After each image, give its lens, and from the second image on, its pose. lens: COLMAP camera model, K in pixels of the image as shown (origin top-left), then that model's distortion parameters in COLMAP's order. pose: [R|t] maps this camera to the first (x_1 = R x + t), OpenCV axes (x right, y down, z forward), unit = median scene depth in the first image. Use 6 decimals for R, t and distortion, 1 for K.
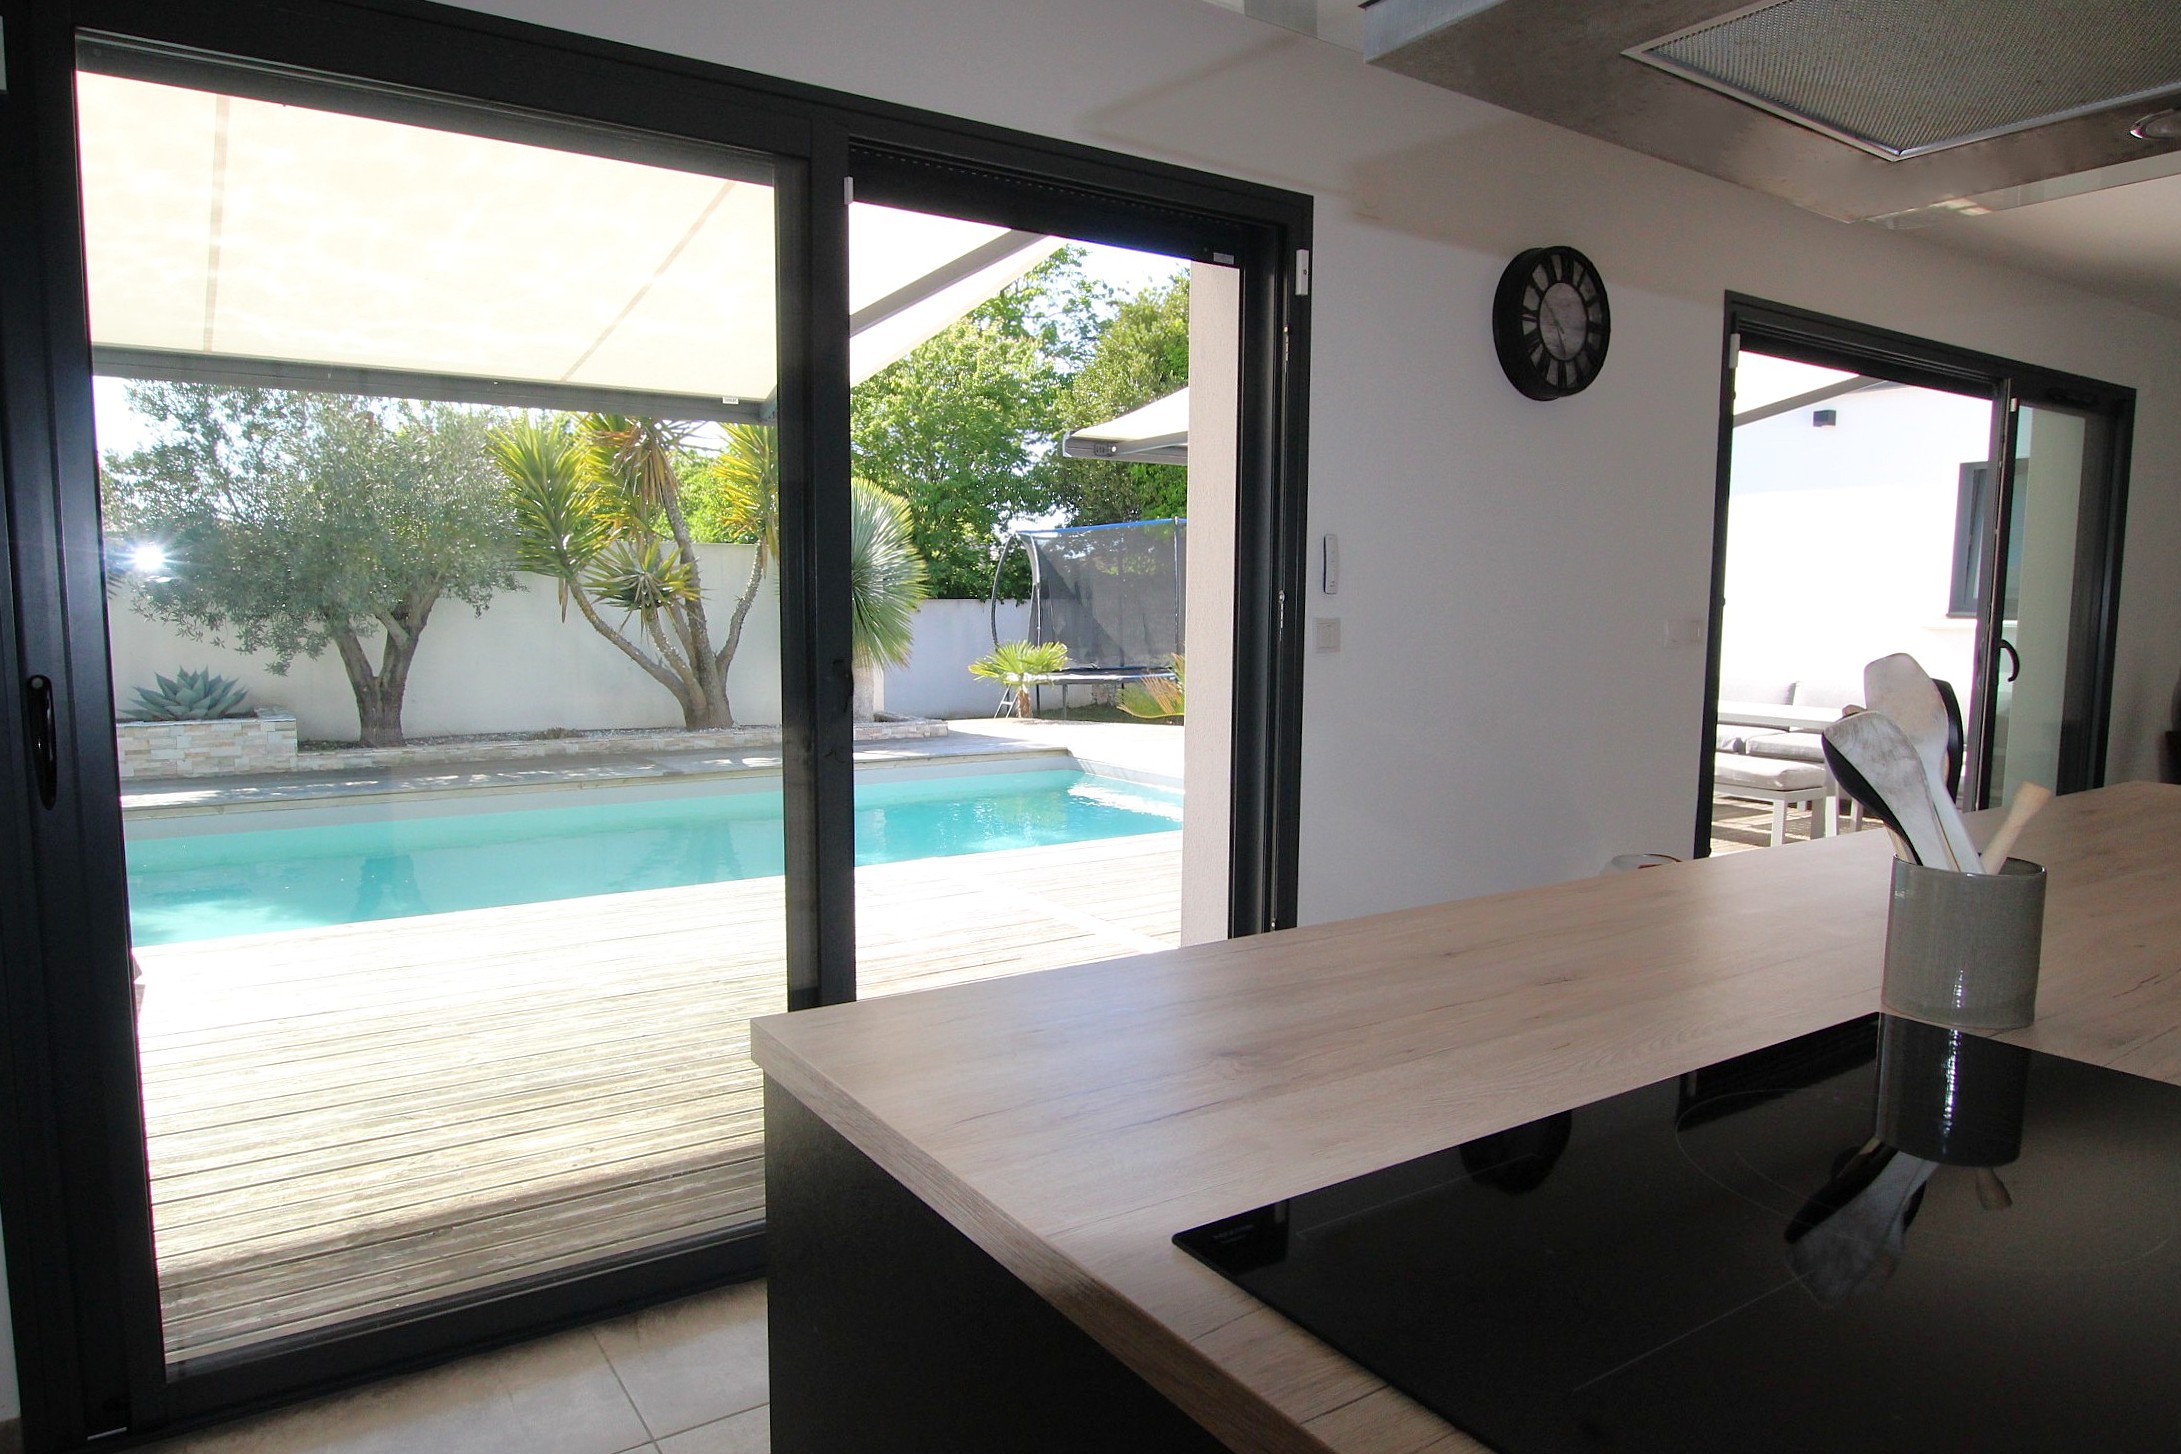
lens RADIAL K [[1364.0, 0, 1085.0], [0, 1364.0, 735.6], [0, 0, 1]] dist [-0.014425, 0.000073]
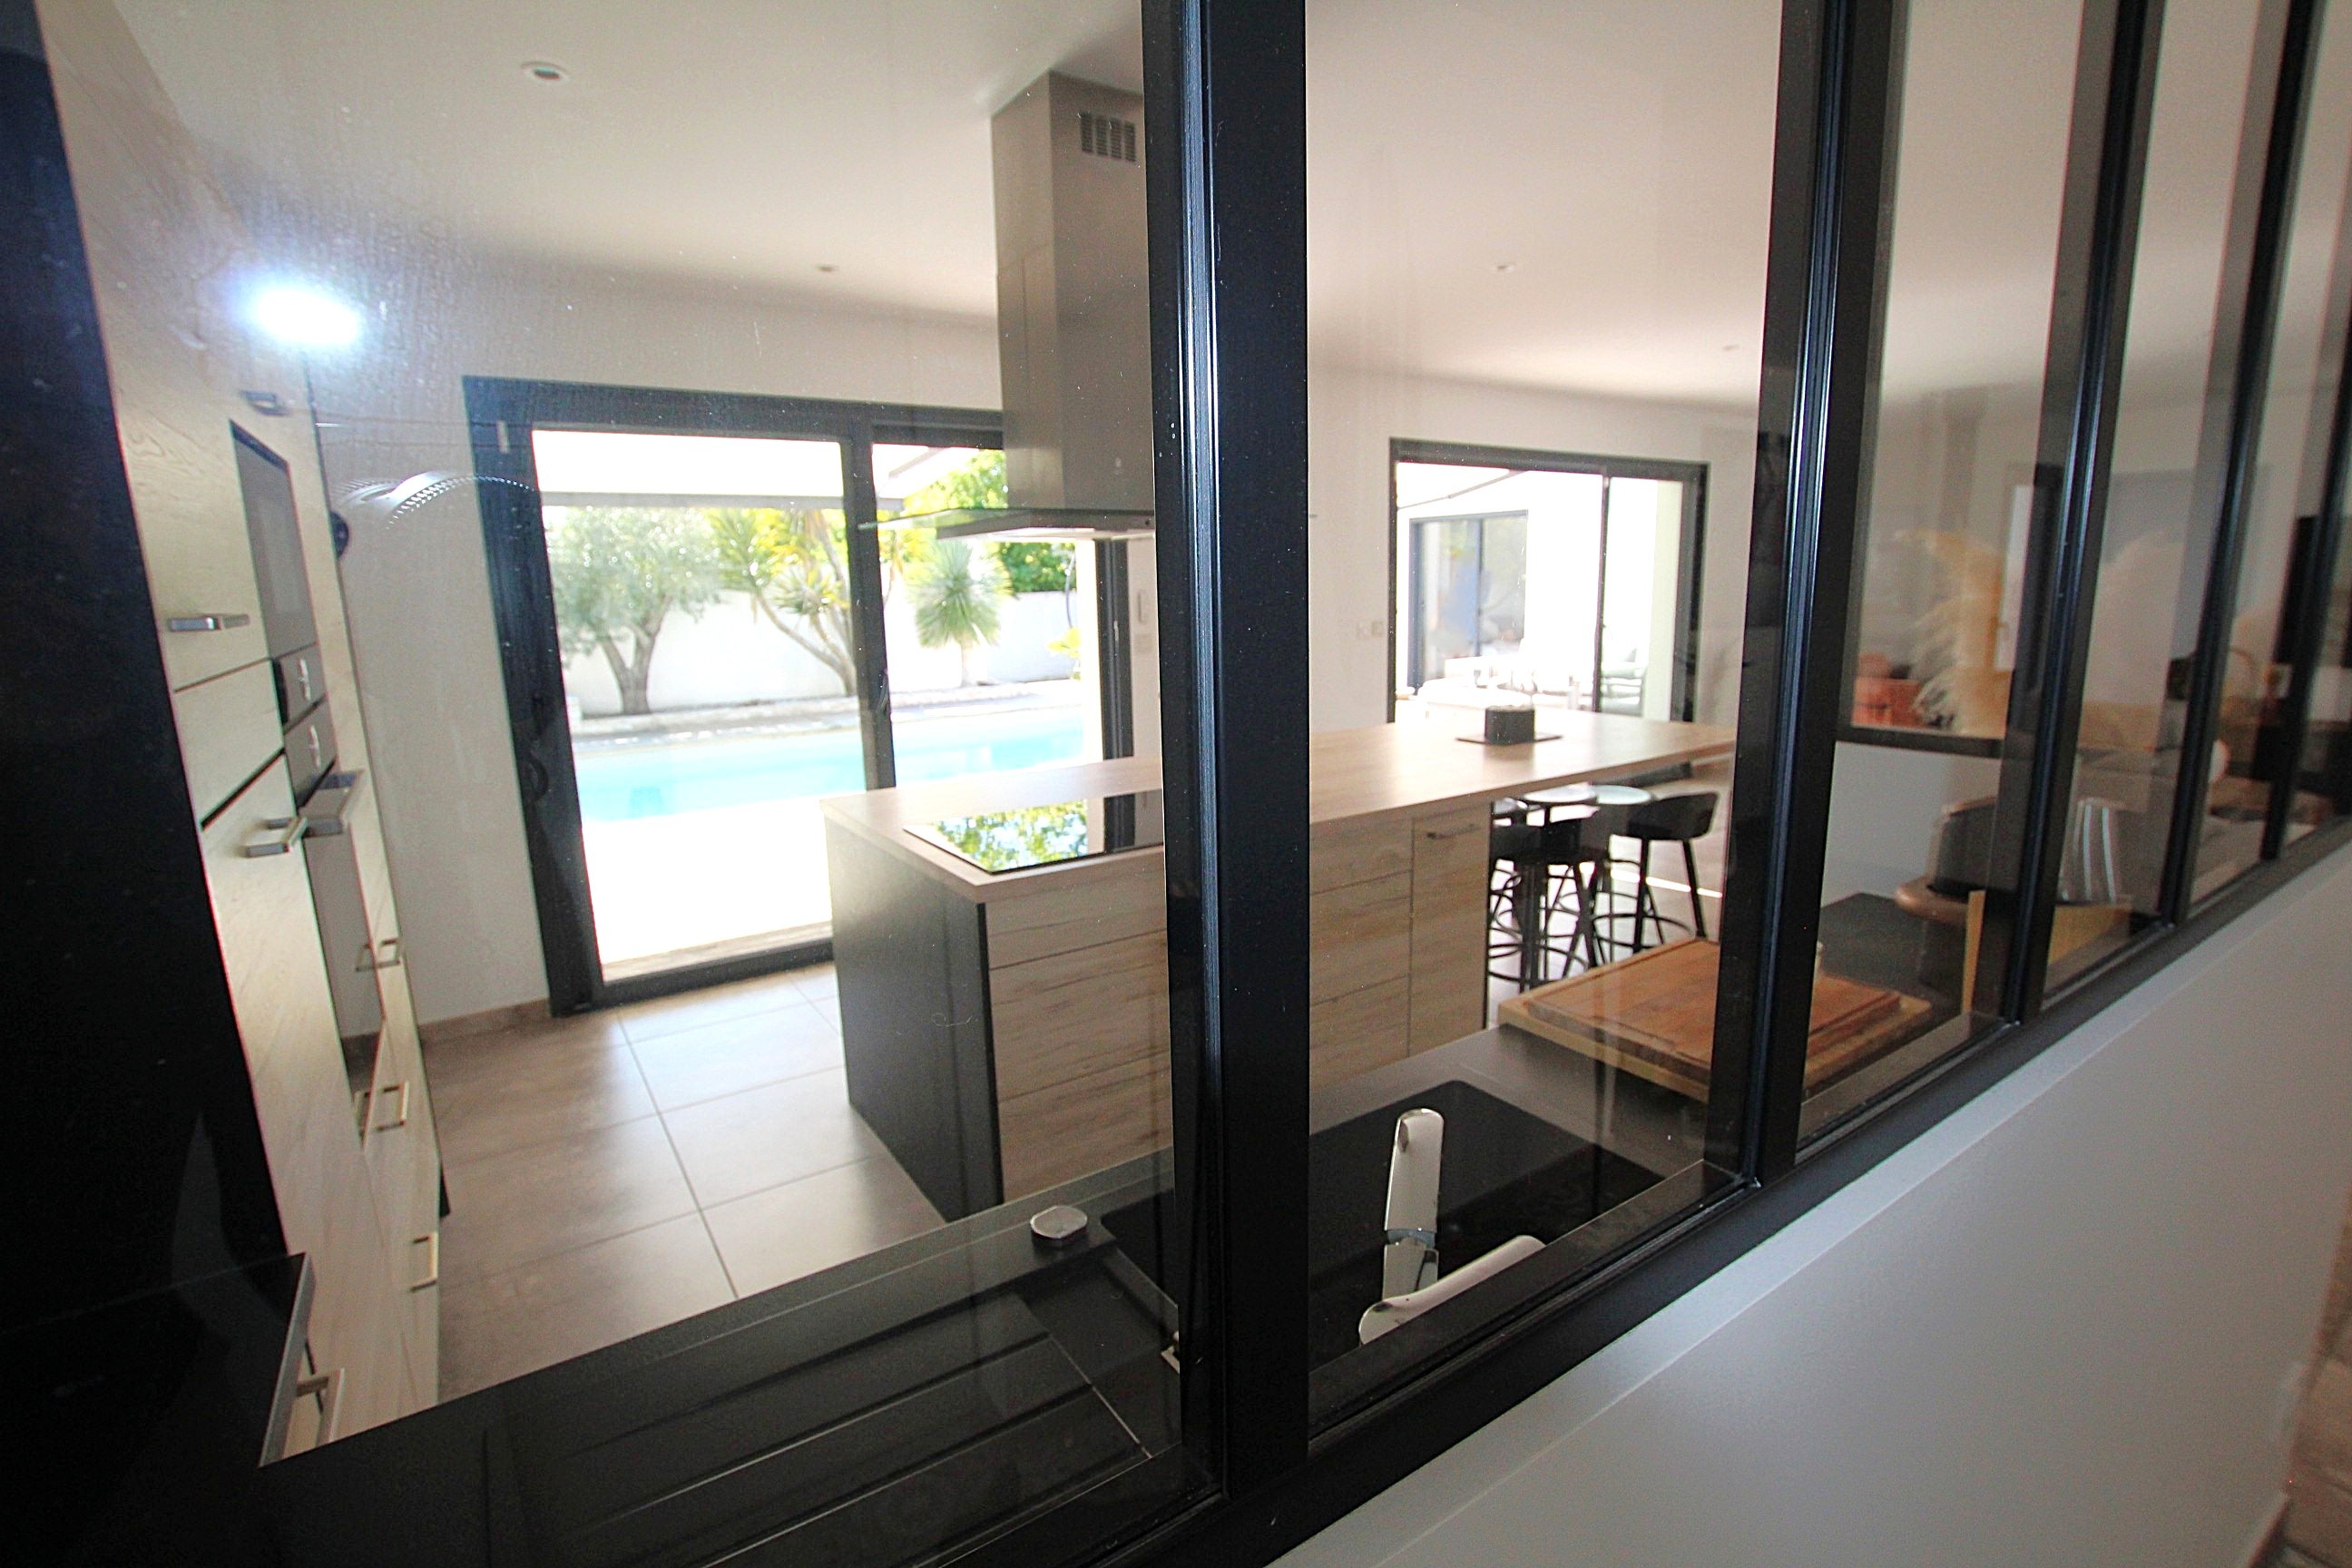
lens RADIAL K [[1078.0, 0, 1182.9], [0, 1078.0, 775.4], [0, 0, 1]] dist [-0.021009, 0.001384]
pose [[0.999469, -0.032348, 0.003866, 0.061779], [0.031934, 0.996260, 0.080286, -0.001821], [-0.006448, -0.080120, 0.996764, -0.154758]]
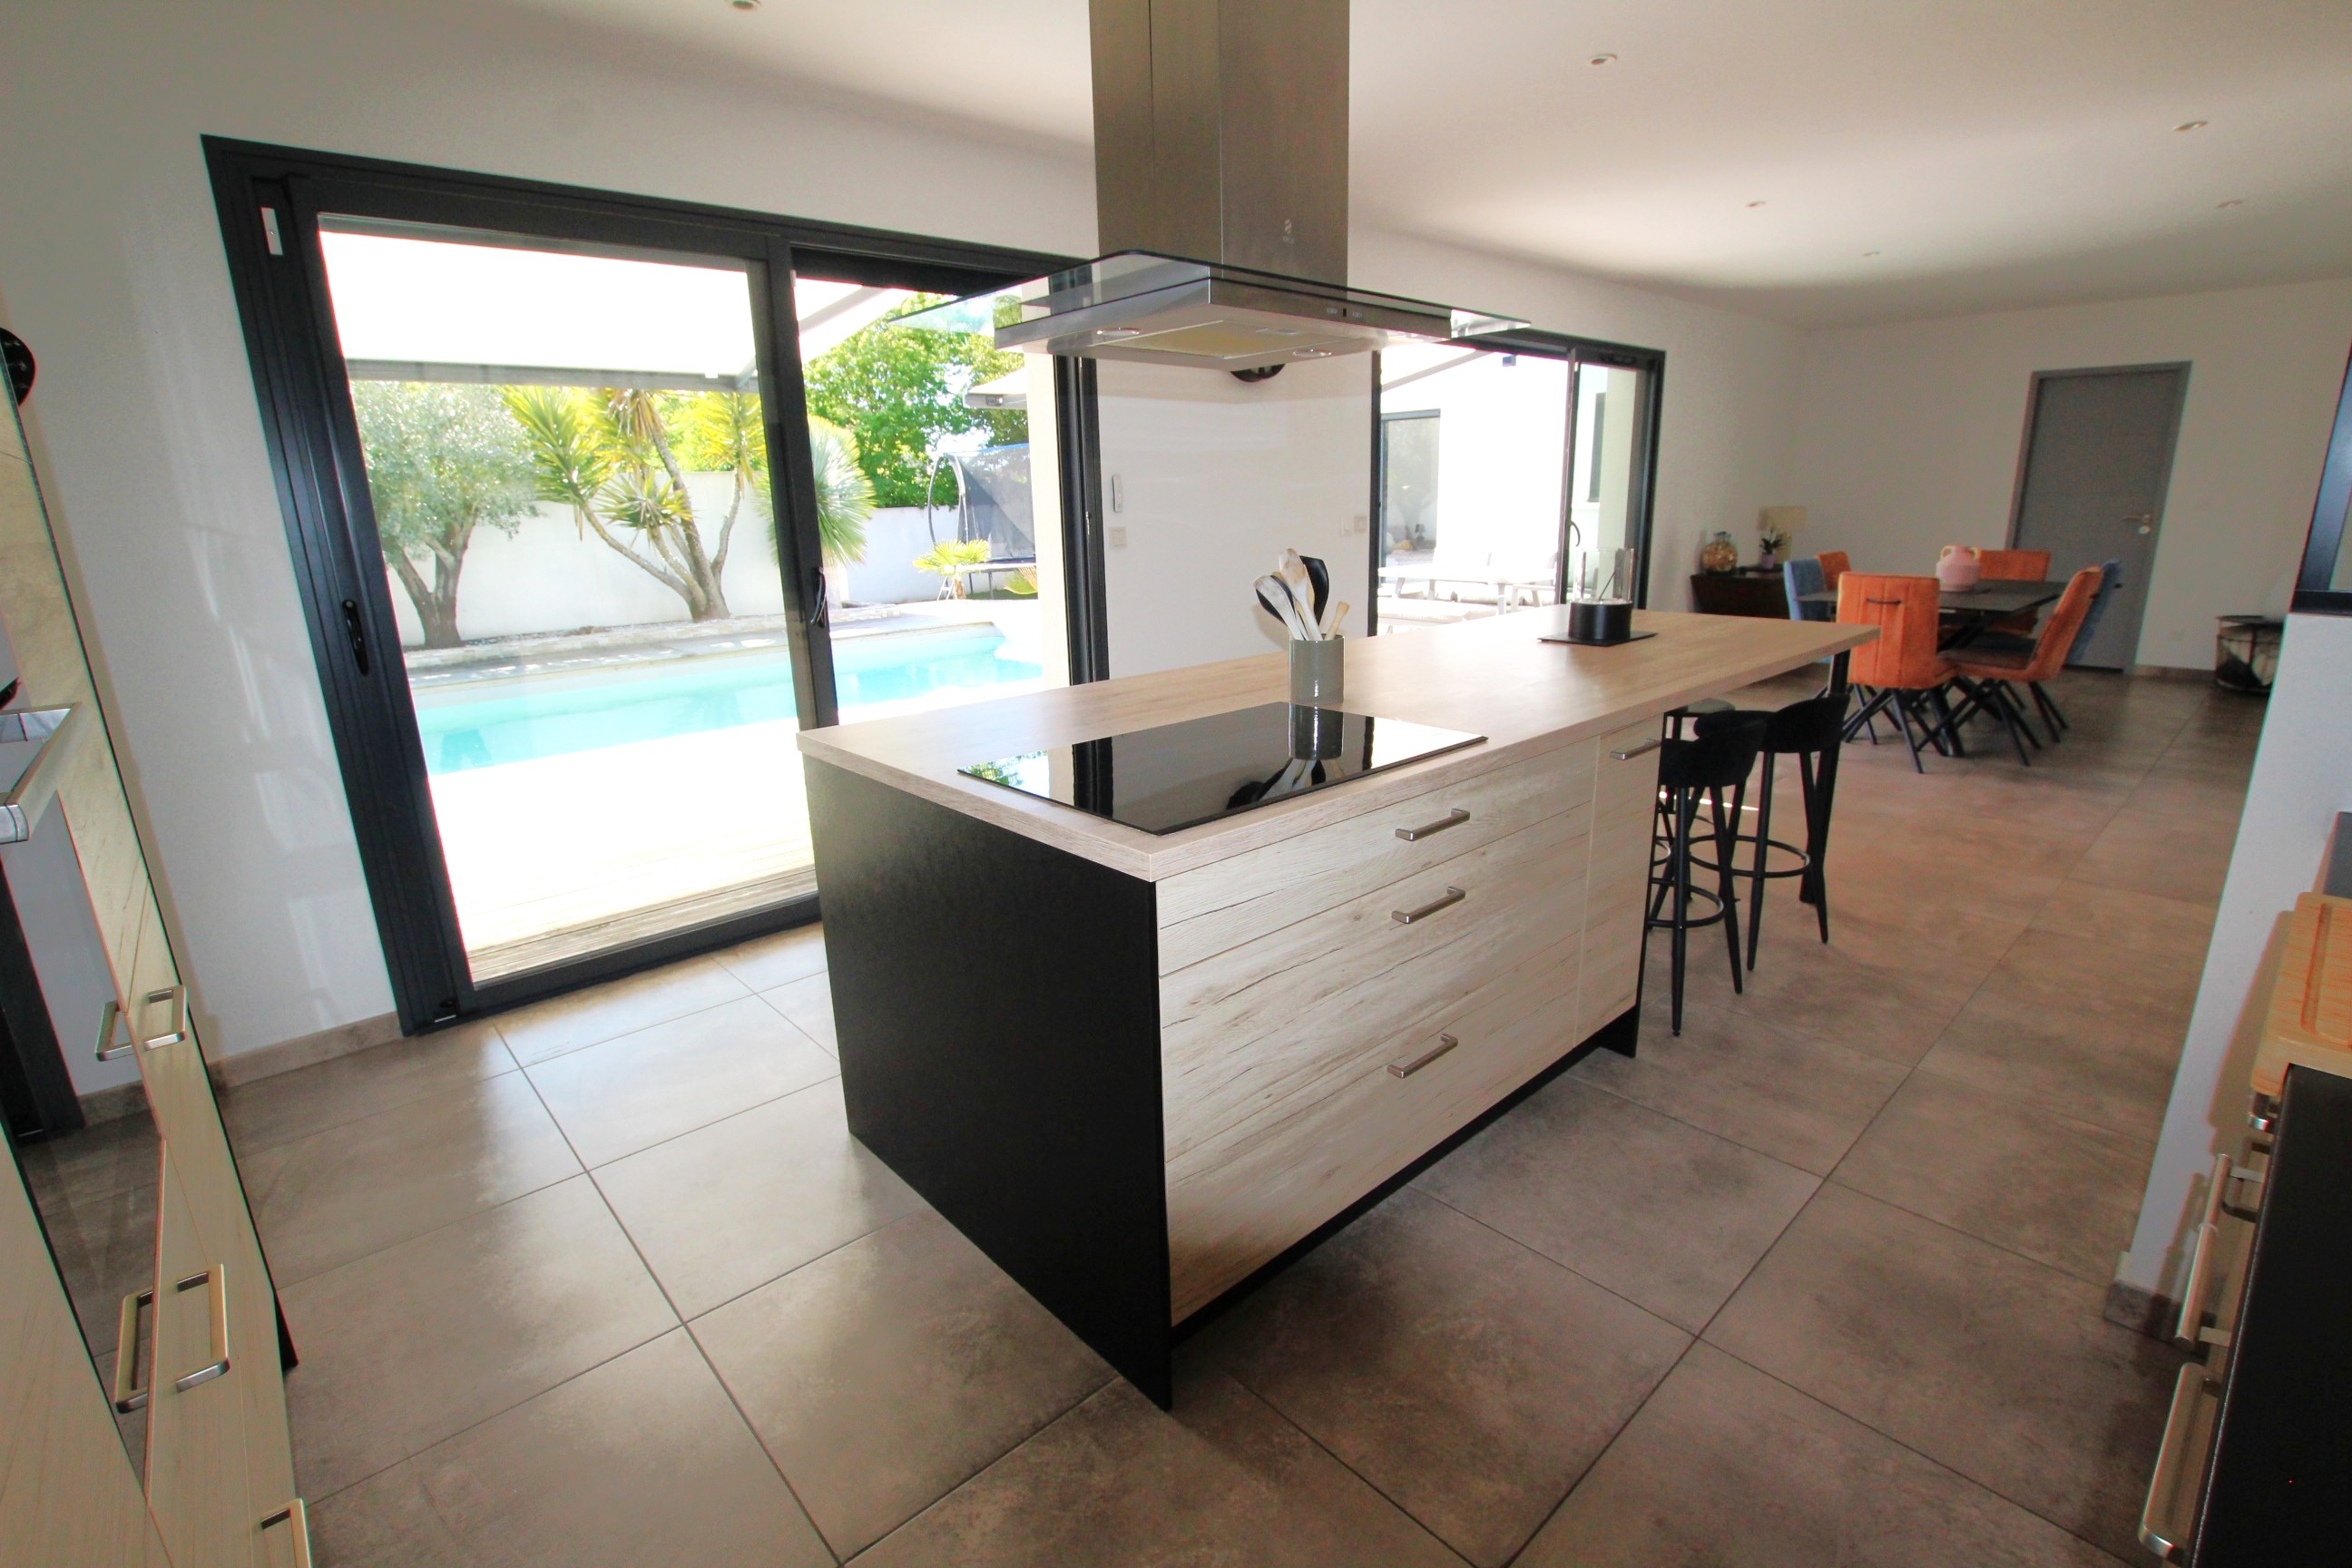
lens RADIAL K [[1078.0, 0, 1184.3], [0, 1078.0, 774.3], [0, 0, 1]] dist [-0.021009, 0.001384]
pose [[0.987557, -0.069933, 0.140856, 0.014650], [0.047716, 0.986708, 0.155341, 0.002800], [-0.149847, -0.146687, 0.977767, -0.091172]]
